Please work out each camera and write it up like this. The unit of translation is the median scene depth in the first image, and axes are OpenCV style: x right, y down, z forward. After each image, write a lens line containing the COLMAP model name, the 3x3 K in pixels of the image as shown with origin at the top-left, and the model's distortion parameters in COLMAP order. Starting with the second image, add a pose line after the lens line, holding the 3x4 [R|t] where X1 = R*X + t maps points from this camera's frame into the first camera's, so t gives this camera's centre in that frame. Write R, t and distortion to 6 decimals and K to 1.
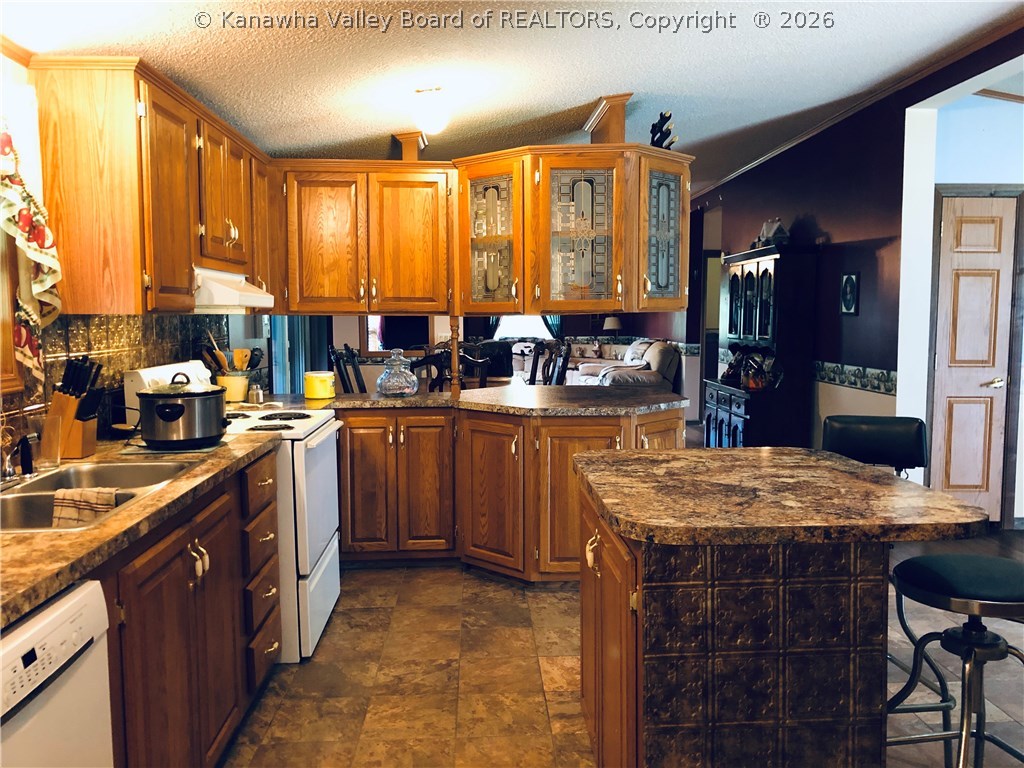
lens RADIAL K [[864.7, 0, 507.2], [0, 864.7, 405.9], [0, 0, 1]] dist [0.101892, -0.236399]
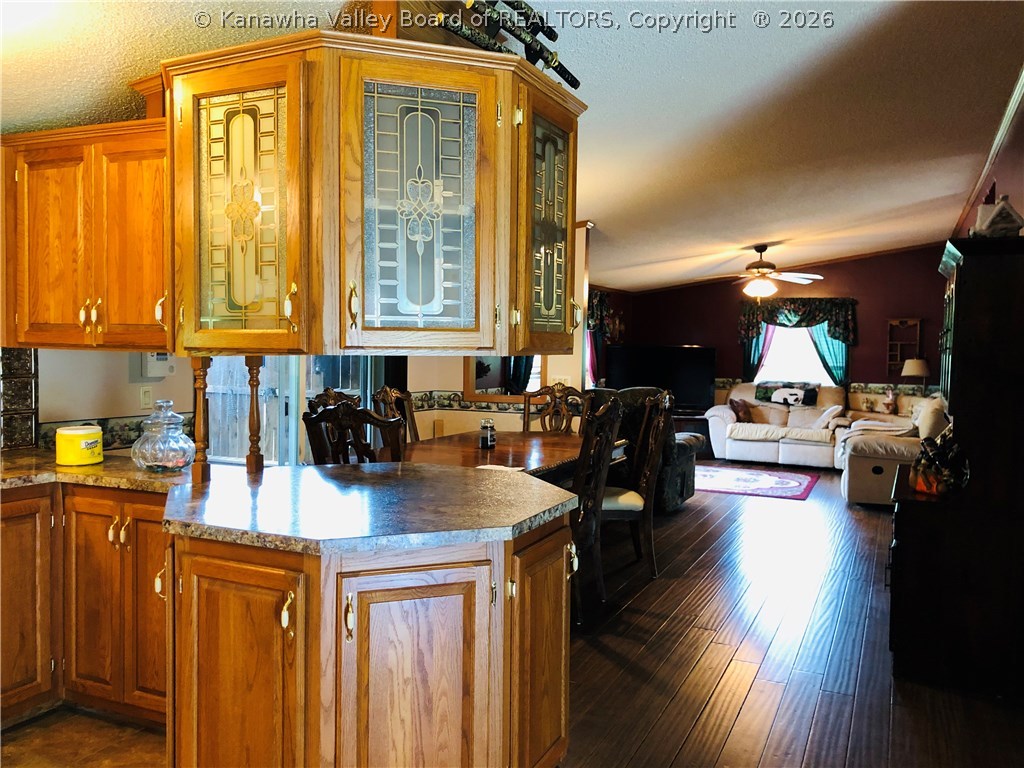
lens RADIAL K [[864.7, 0, 507.2], [0, 864.7, 405.9], [0, 0, 1]] dist [0.101892, -0.236399]
pose [[0.886813, 0.049607, -0.459458, 0.435646], [-0.067060, 0.997512, -0.021733, -0.066545], [0.457237, 0.050085, 0.887933, 0.529453]]
